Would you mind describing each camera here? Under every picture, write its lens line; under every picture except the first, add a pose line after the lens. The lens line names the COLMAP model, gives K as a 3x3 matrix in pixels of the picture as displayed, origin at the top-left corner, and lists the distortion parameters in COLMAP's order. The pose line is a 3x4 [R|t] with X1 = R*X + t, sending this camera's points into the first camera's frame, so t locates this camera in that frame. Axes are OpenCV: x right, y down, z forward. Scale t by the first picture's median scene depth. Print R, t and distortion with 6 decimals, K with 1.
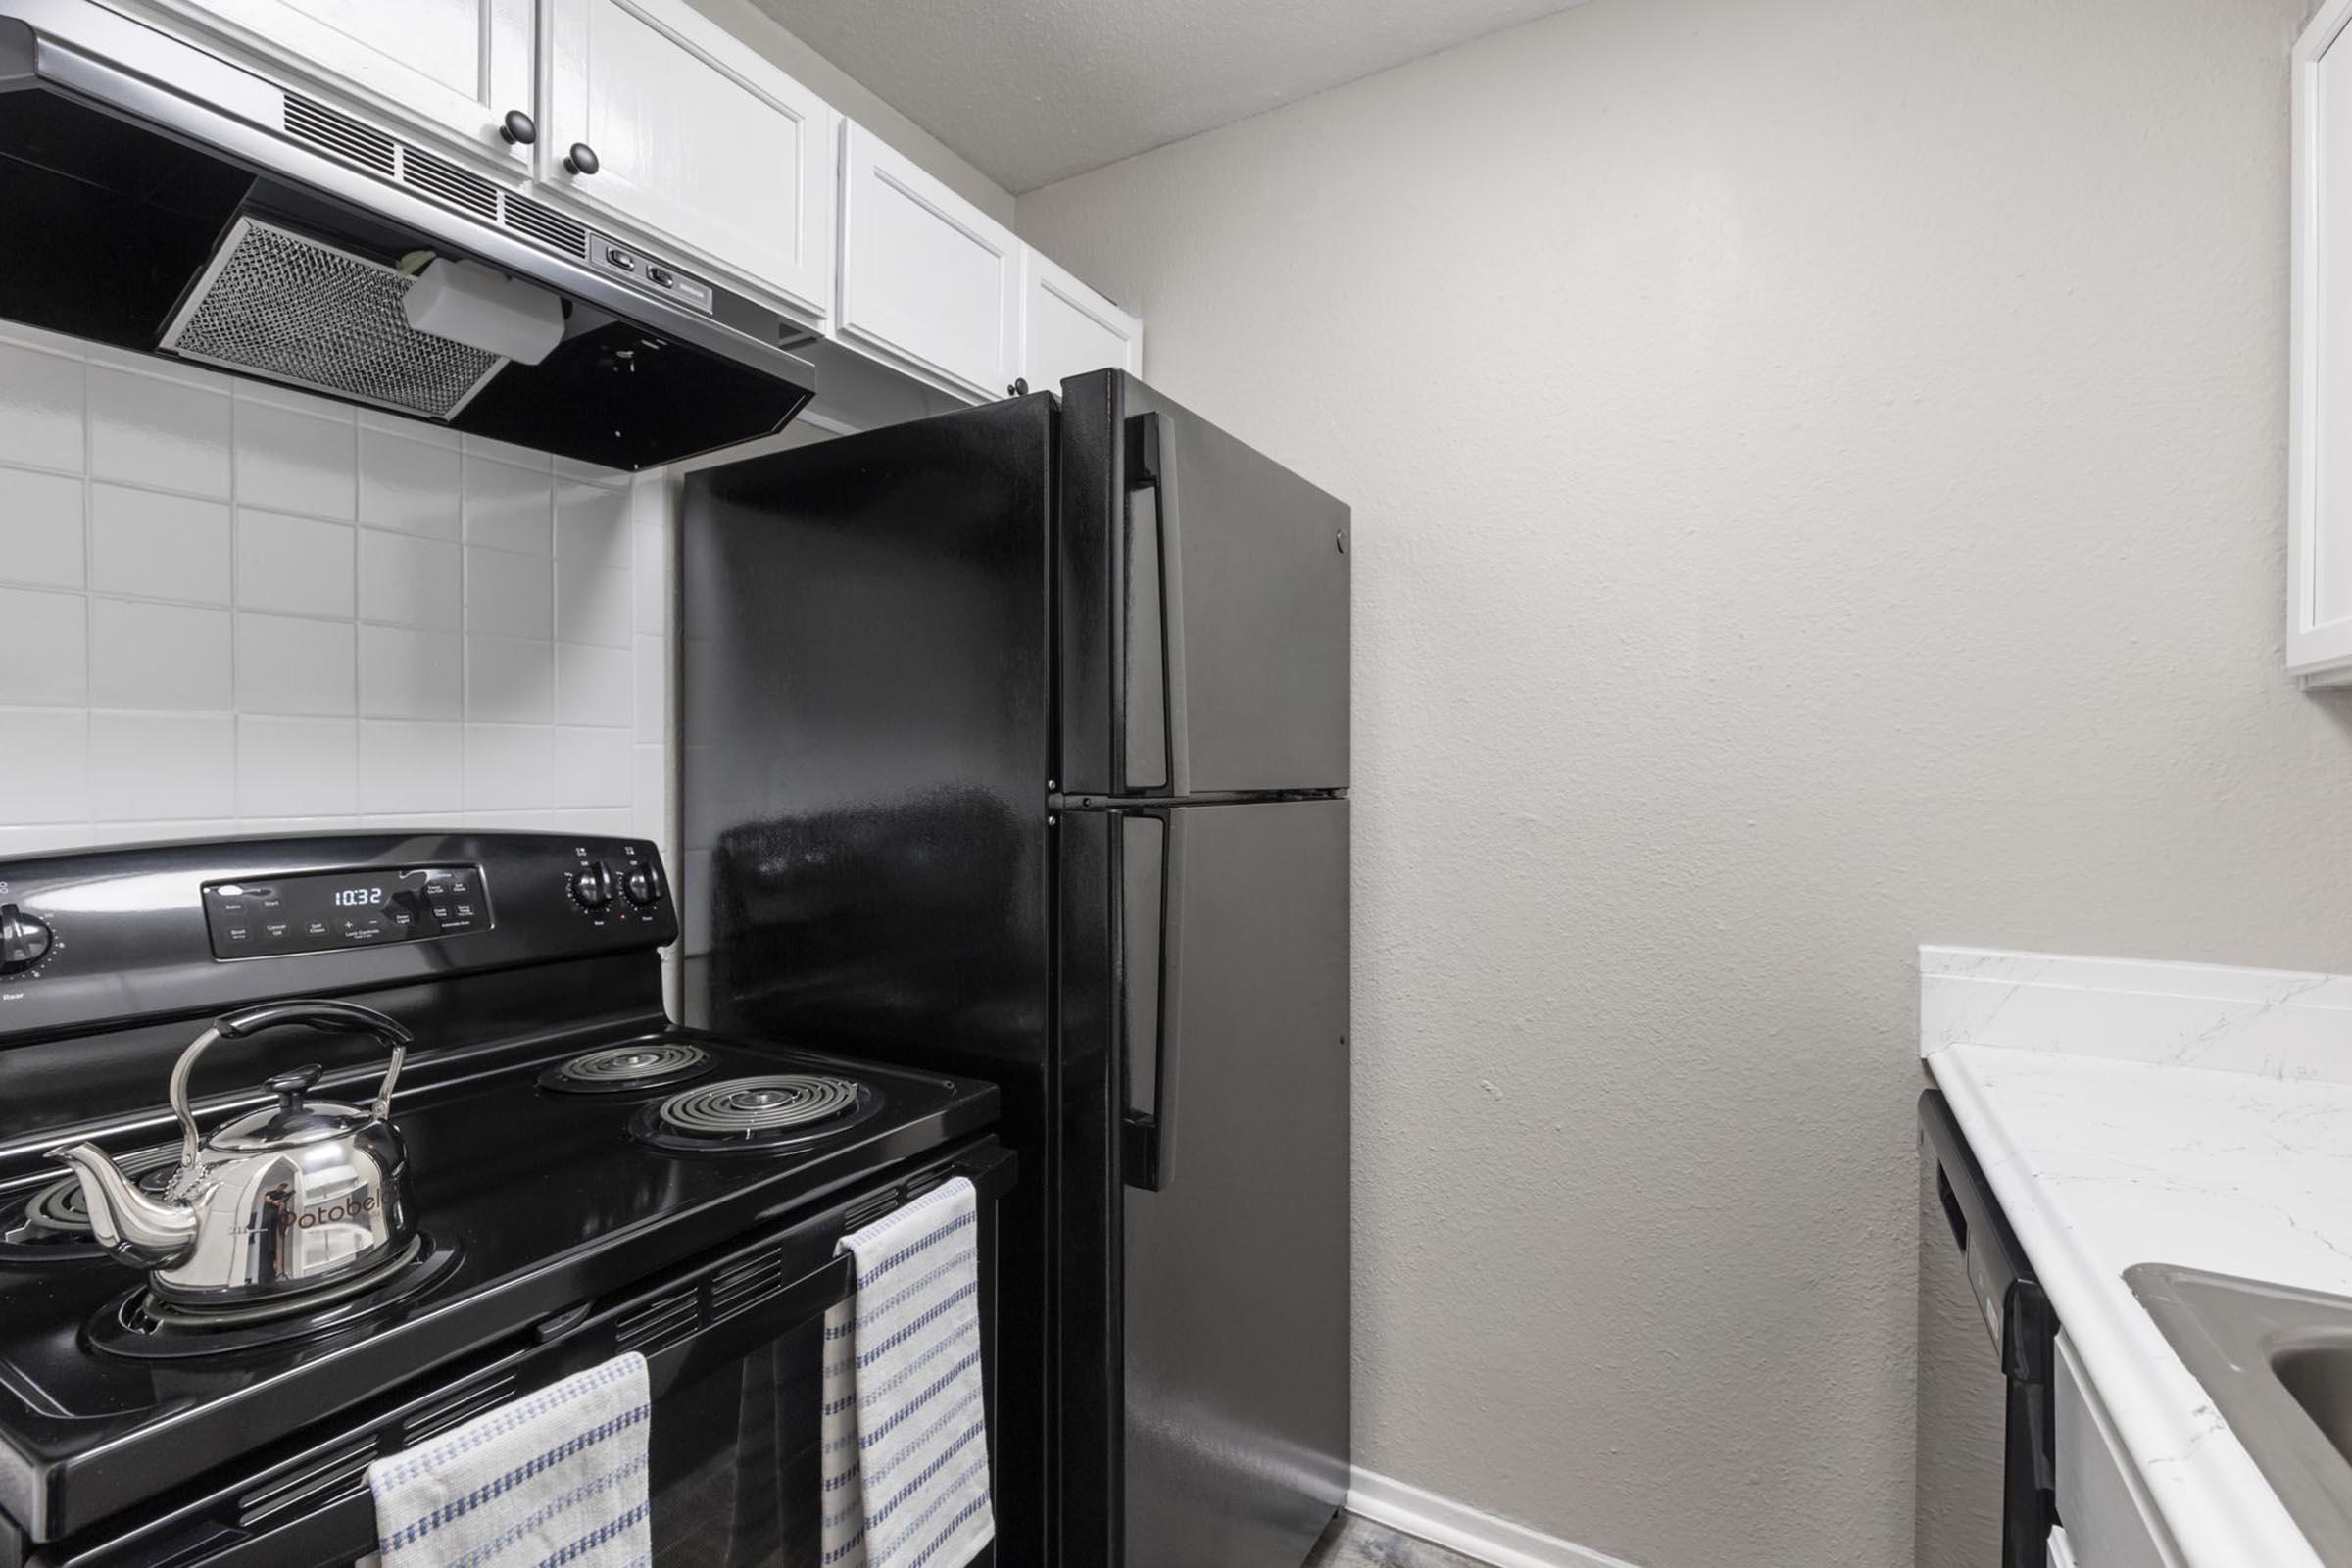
lens RADIAL K [[1049.0, 0, 1187.2], [0, 1049.0, 795.6], [0, 0, 1]] dist [-0.003707, -0.000501]
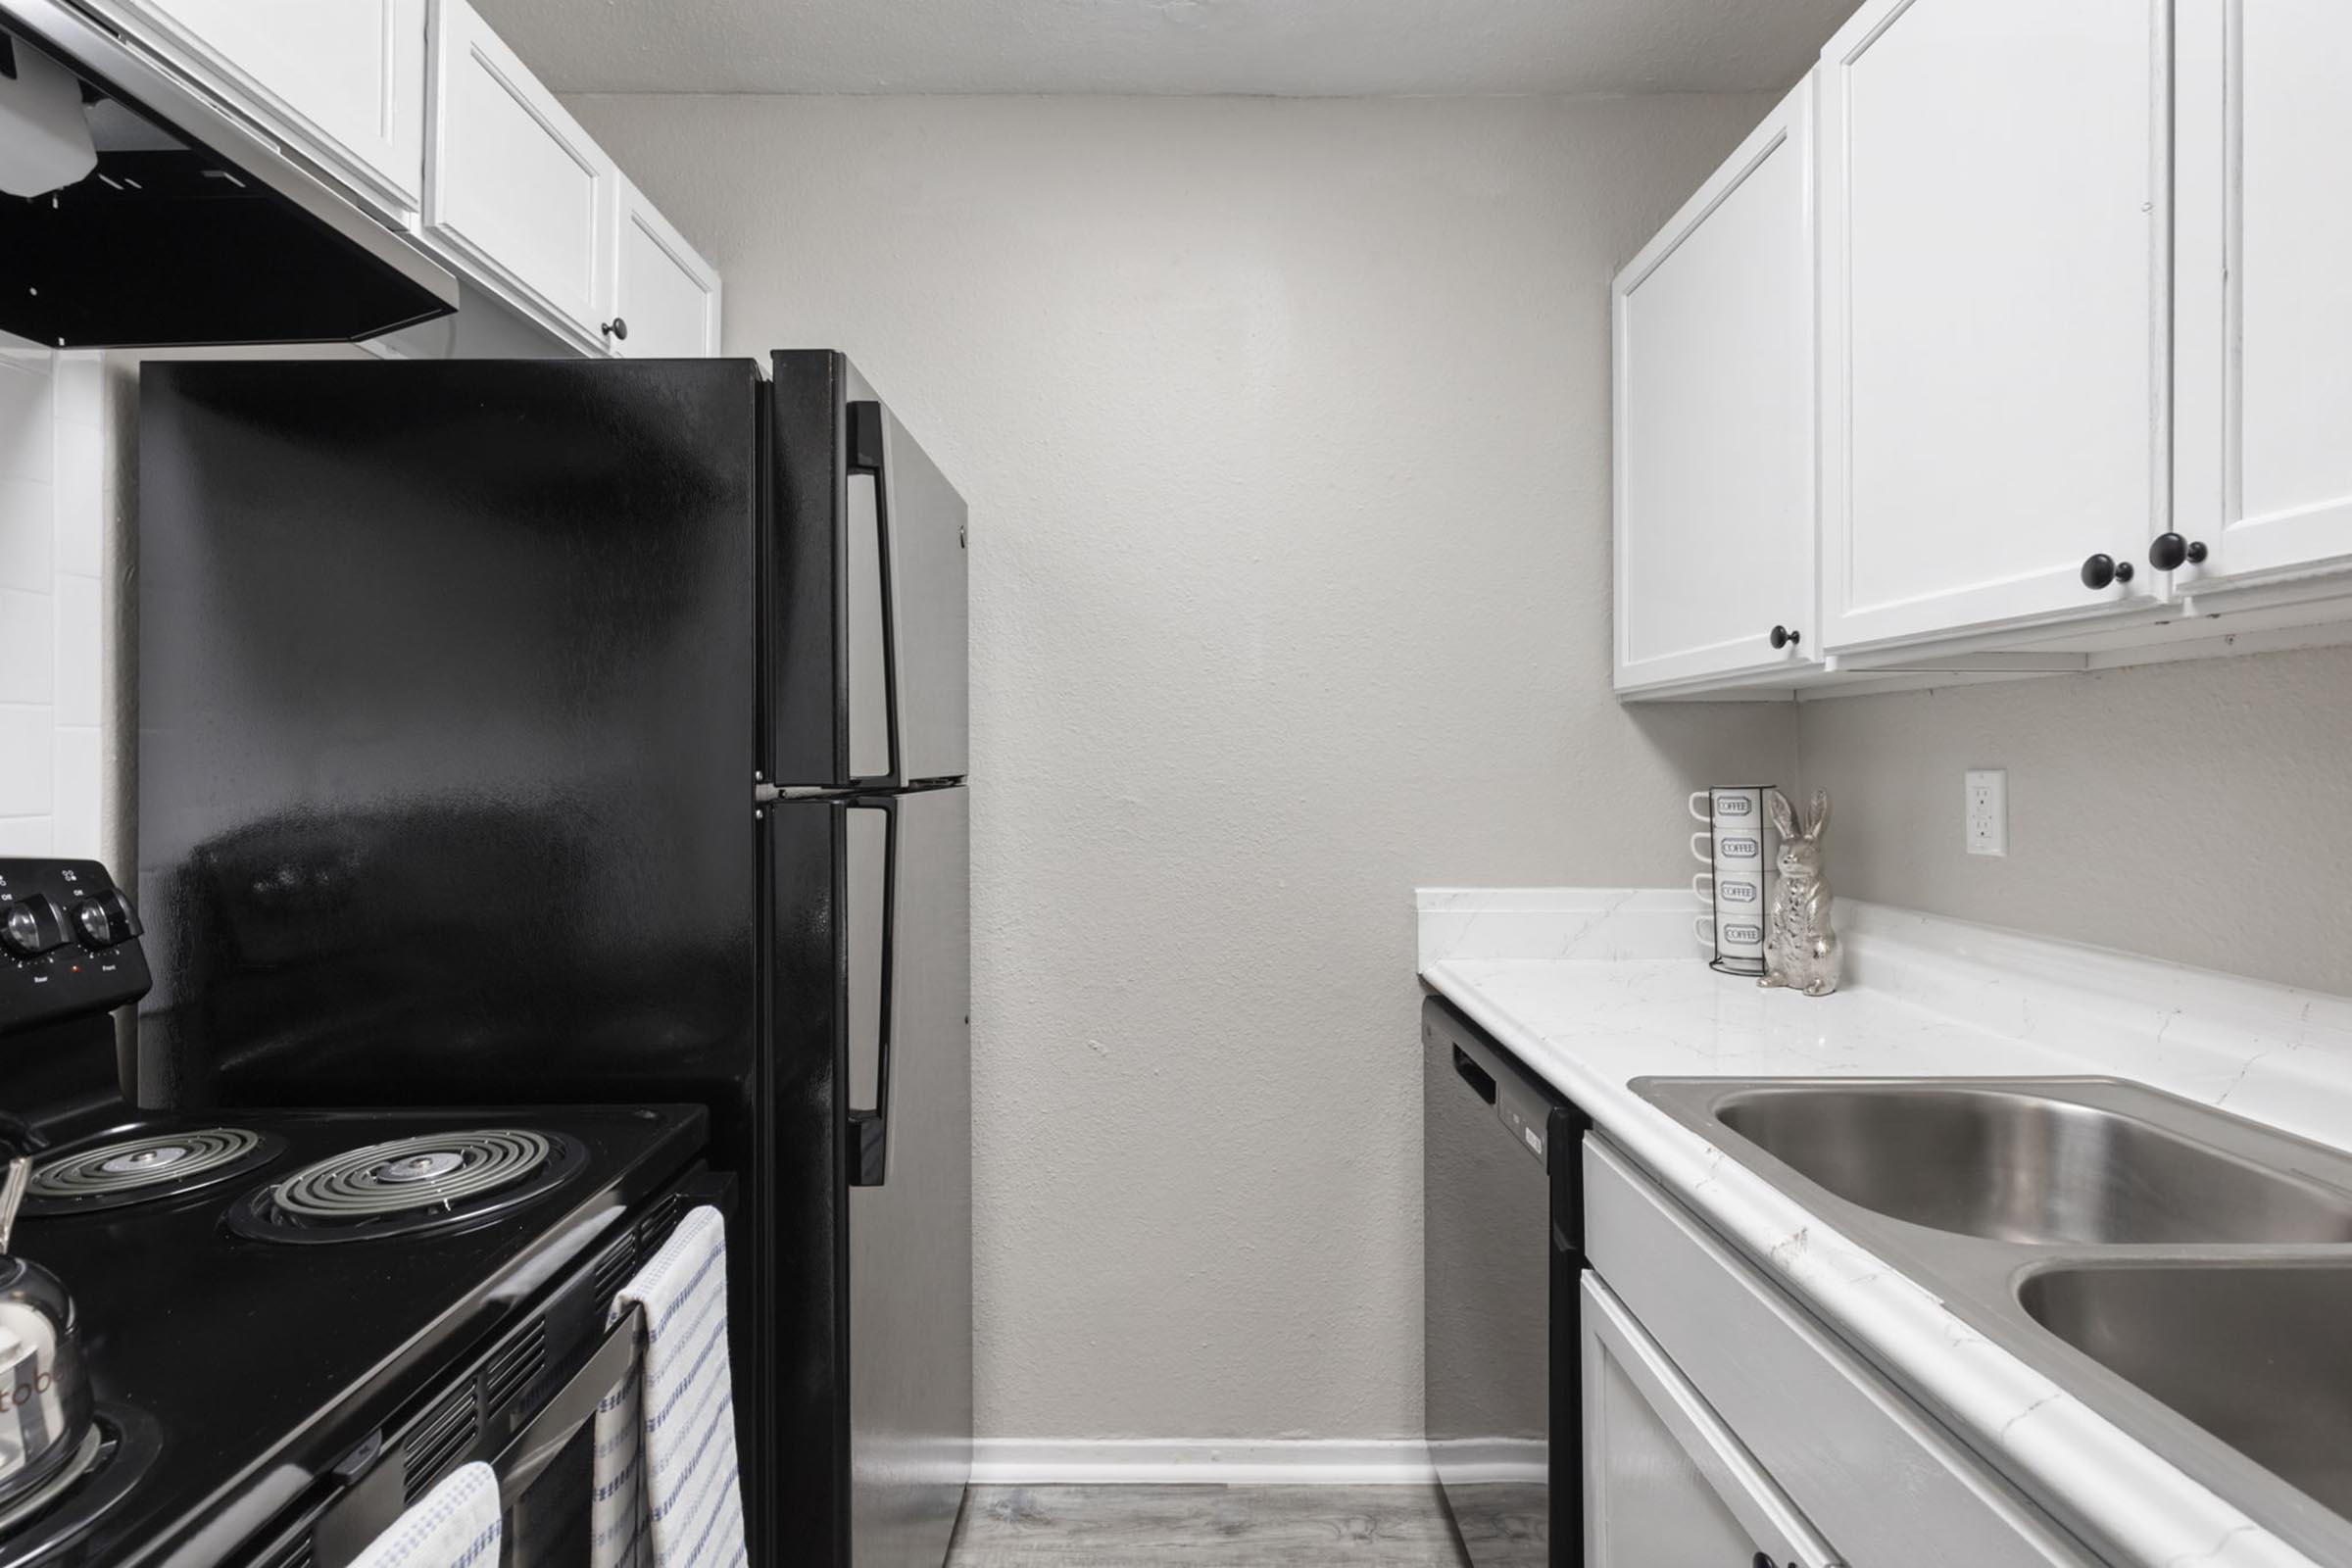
lens RADIAL K [[1065.5, 0, 1172.0], [0, 1065.5, 768.8], [0, 0, 1]] dist [0.002424, 0.000581]
pose [[0.864345, -0.009694, 0.502805, -0.263480], [0.015712, 0.999847, -0.007733, -0.003298], [-0.502653, 0.014584, 0.864365, -0.013084]]
